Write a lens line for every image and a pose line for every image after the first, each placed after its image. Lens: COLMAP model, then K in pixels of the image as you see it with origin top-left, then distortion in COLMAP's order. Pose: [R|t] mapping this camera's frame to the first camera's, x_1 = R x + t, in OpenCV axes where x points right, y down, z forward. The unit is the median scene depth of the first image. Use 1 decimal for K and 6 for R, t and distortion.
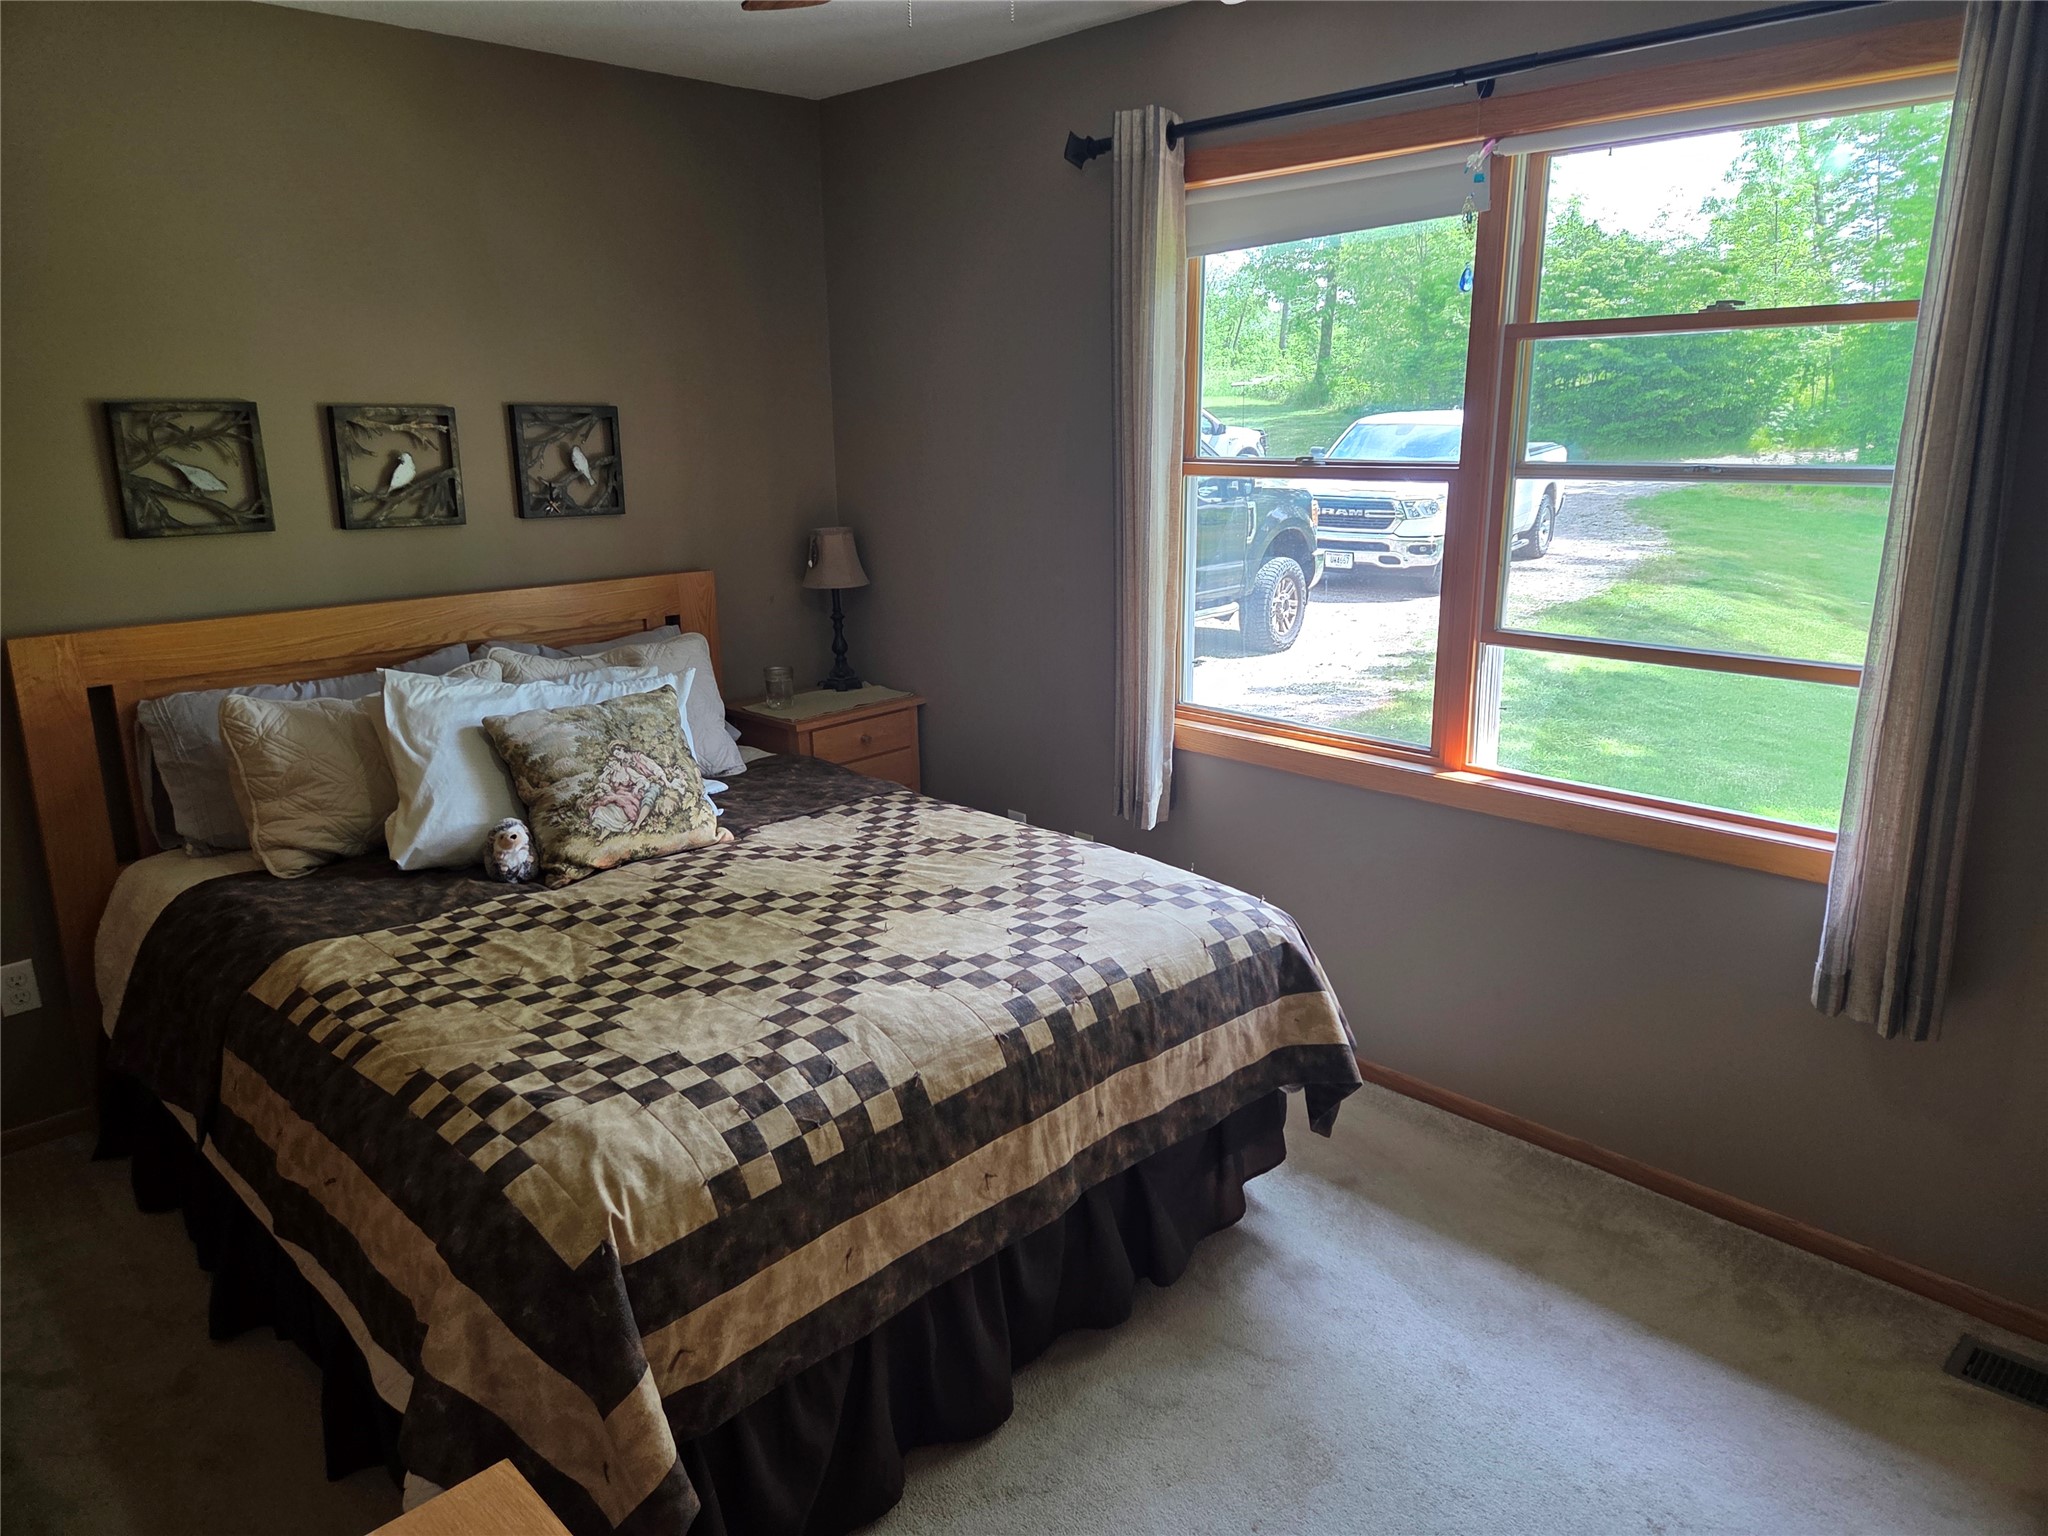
lens RADIAL K [[1355.8, 0, 1037.6], [0, 1355.8, 755.7], [0, 0, 1]] dist [0.094568, -0.085931]
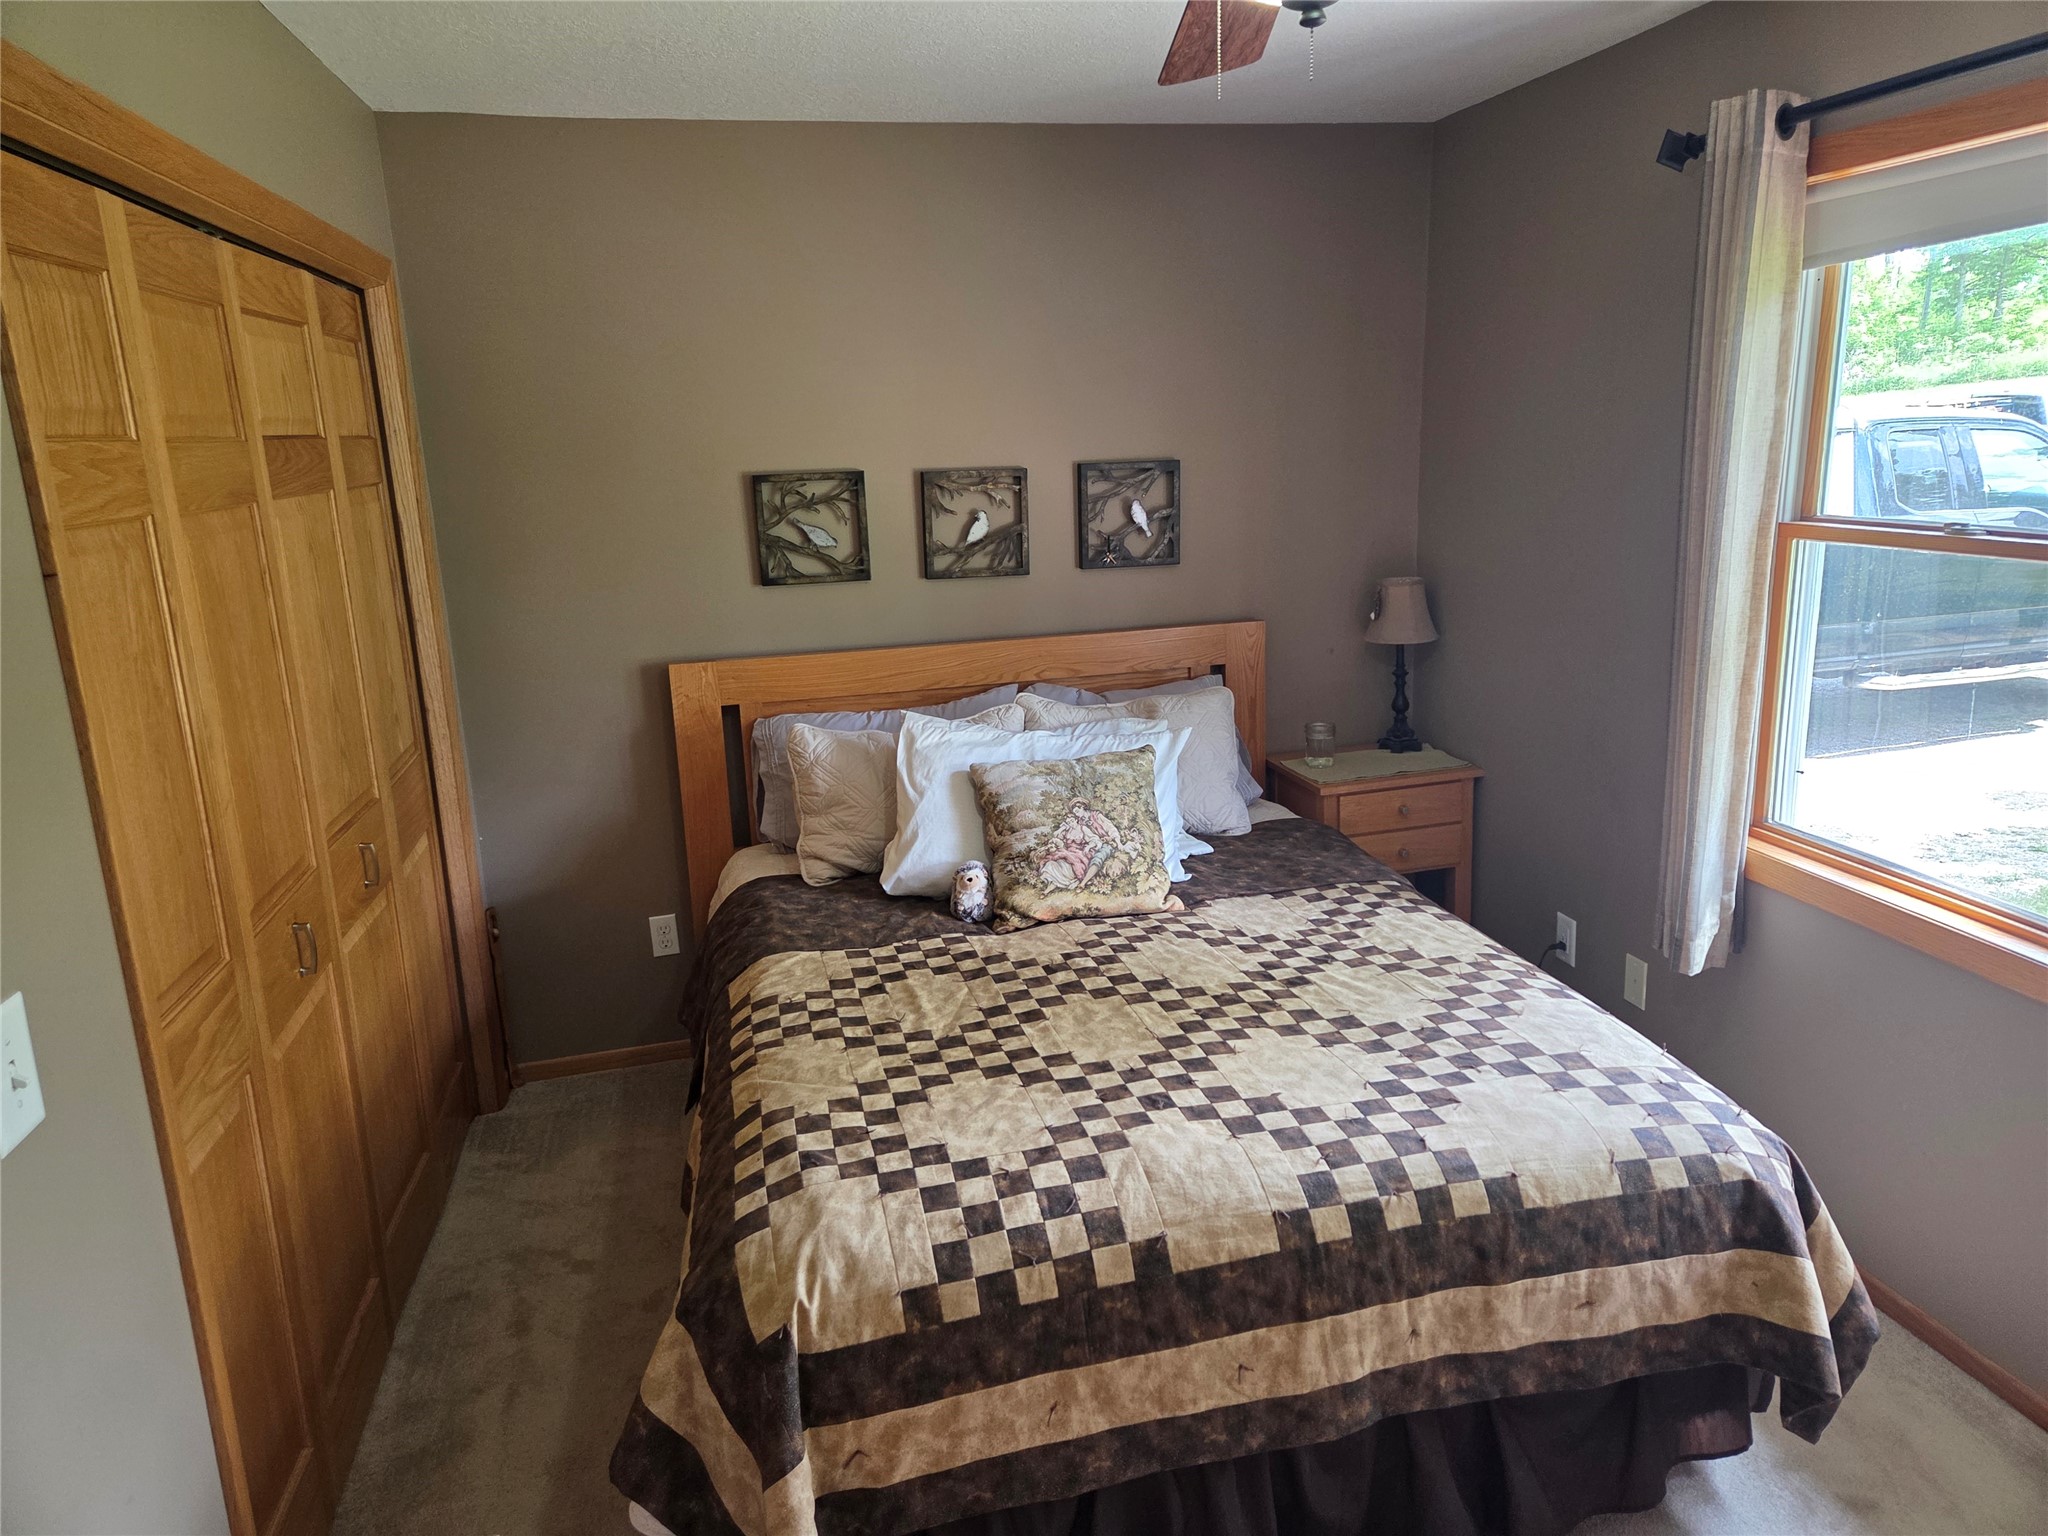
lens RADIAL K [[1355.8, 0, 1037.6], [0, 1355.8, 755.7], [0, 0, 1]] dist [0.094568, -0.085931]
pose [[0.851875, 0.102489, -0.513619, 0.217364], [-0.102579, 0.994323, 0.028276, -0.079845], [0.513602, 0.028599, 0.857552, 0.124432]]
